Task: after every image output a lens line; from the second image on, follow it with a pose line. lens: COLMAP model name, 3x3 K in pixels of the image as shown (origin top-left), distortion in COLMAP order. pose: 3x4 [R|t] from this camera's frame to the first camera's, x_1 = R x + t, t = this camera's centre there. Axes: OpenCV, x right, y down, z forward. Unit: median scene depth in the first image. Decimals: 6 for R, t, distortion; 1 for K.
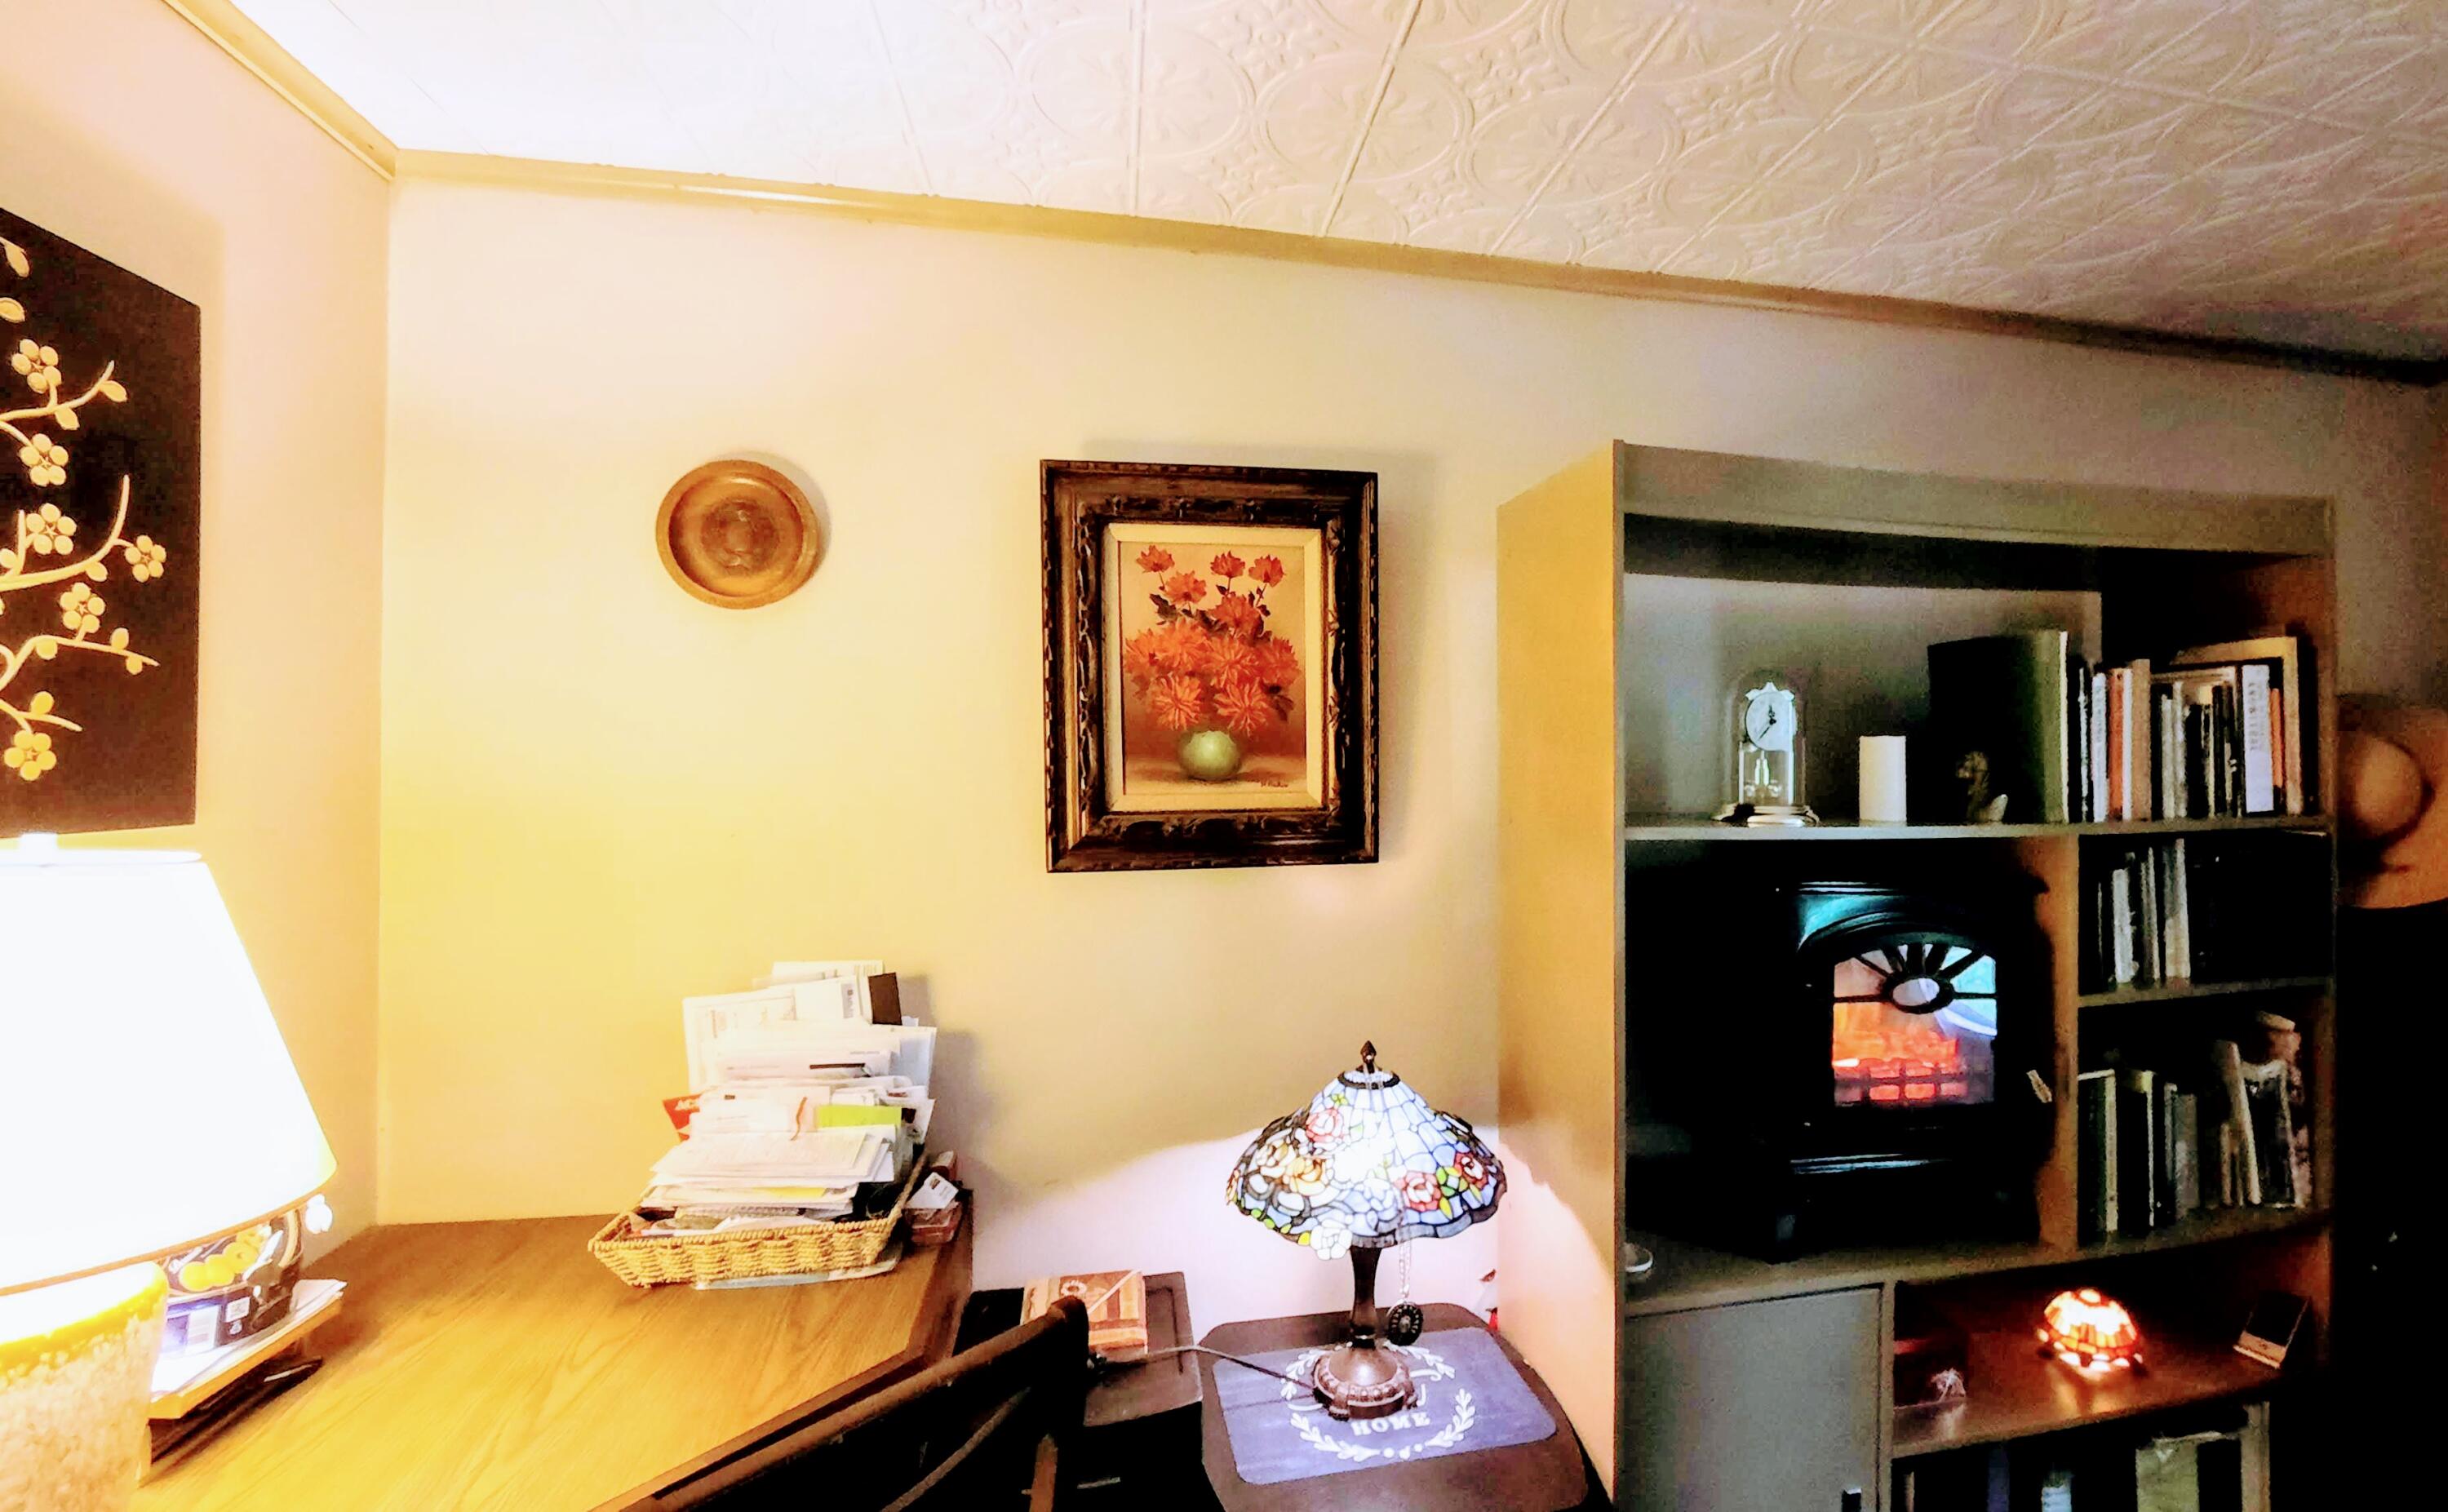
lens RADIAL K [[1089.0, 0, 1224.0], [0, 1089.0, 756.0], [0, 0, 1]] dist [-0.026153, 0.000181]
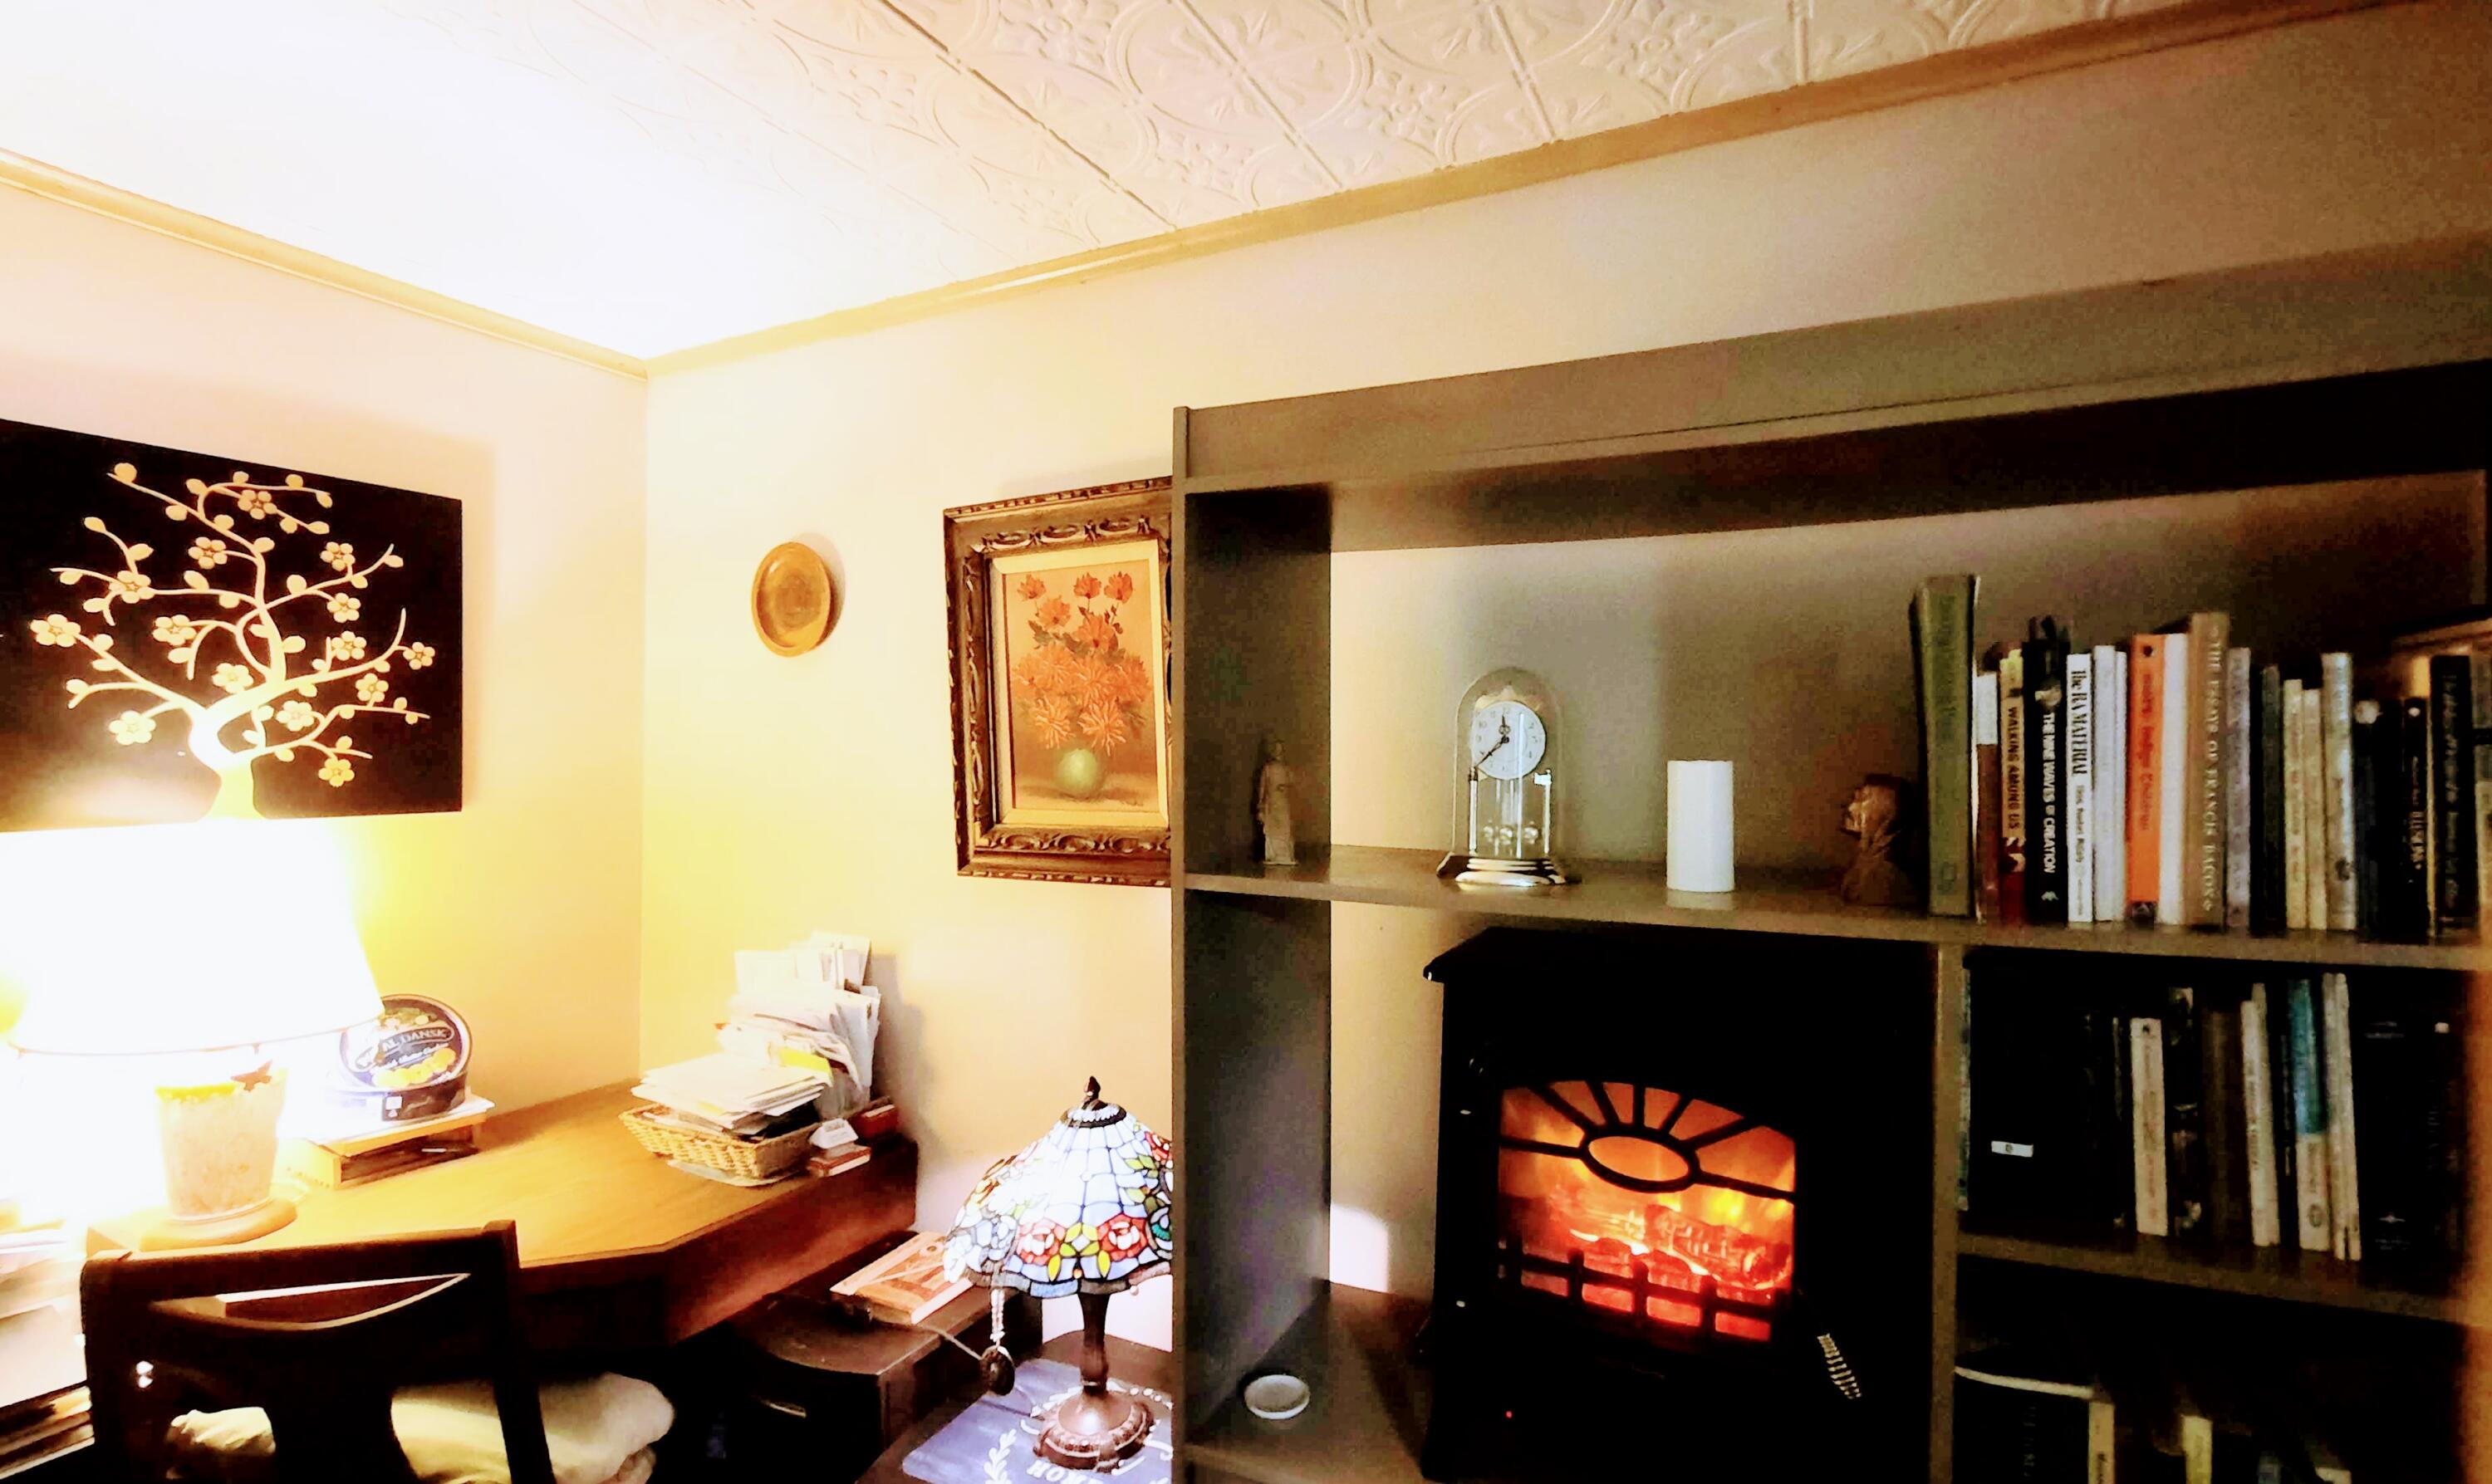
lens RADIAL K [[1044.6, 0, 1284.5], [0, 1044.6, 745.8], [0, 0, 1]] dist [-0.024239, -0.000118]
pose [[0.810430, -0.001177, -0.585835, 0.811211], [0.001555, 0.999999, 0.000143, -0.029337], [0.585834, -0.001027, 0.810431, 0.355811]]
